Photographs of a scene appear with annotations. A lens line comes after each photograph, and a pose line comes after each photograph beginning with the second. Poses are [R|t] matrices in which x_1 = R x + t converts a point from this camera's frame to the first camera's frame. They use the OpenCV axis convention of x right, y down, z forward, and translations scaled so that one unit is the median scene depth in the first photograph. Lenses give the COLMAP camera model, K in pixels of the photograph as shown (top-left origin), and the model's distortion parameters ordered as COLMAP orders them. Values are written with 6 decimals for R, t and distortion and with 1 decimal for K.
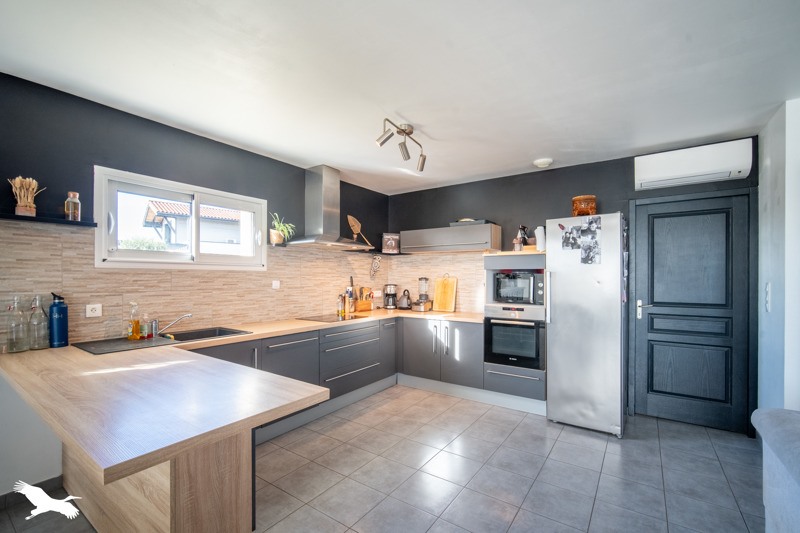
lens RADIAL K [[352.5, 0, 399.0], [0, 352.5, 273.8], [0, 0, 1]] dist [-0.001226, 0.000133]
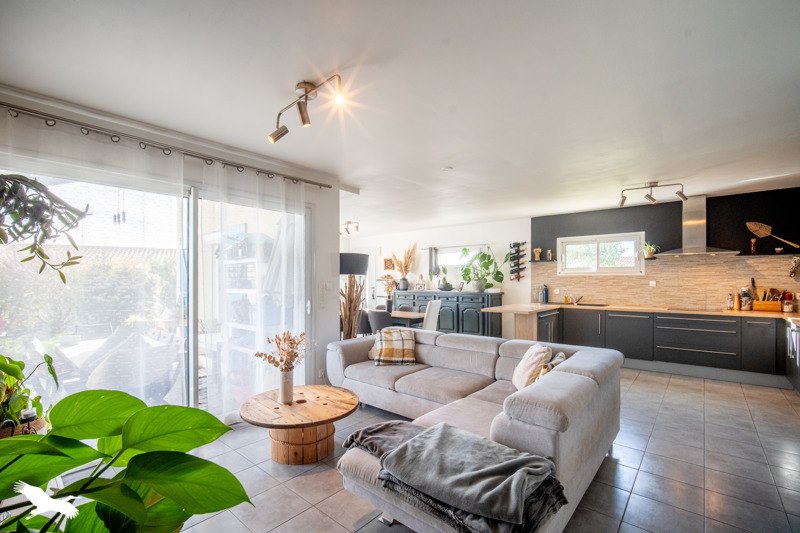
lens RADIAL K [[352.5, 0, 398.0], [0, 352.5, 272.9], [0, 0, 1]] dist [-0.001226, 0.000133]
pose [[-0.089647, -0.019287, -0.995787, 1.506926], [0.011600, 0.999724, -0.020408, 0.001198], [0.995906, -0.013381, -0.089399, 0.016845]]
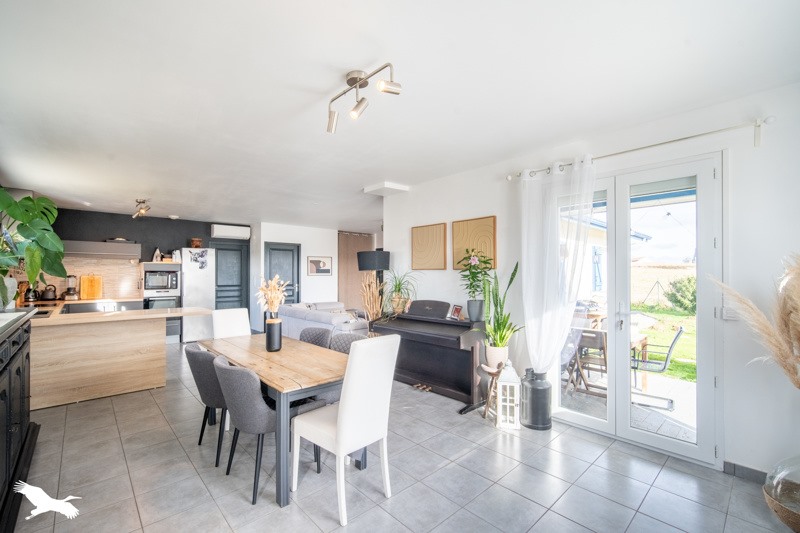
lens RADIAL K [[352.5, 0, 401.7], [0, 352.5, 271.2], [0, 0, 1]] dist [-0.001226, 0.000133]
pose [[0.204483, 0.009258, 0.978826, -1.374510], [-0.007610, 0.999940, -0.007868, -0.007022], [-0.978840, -0.005841, 0.204542, -0.715593]]
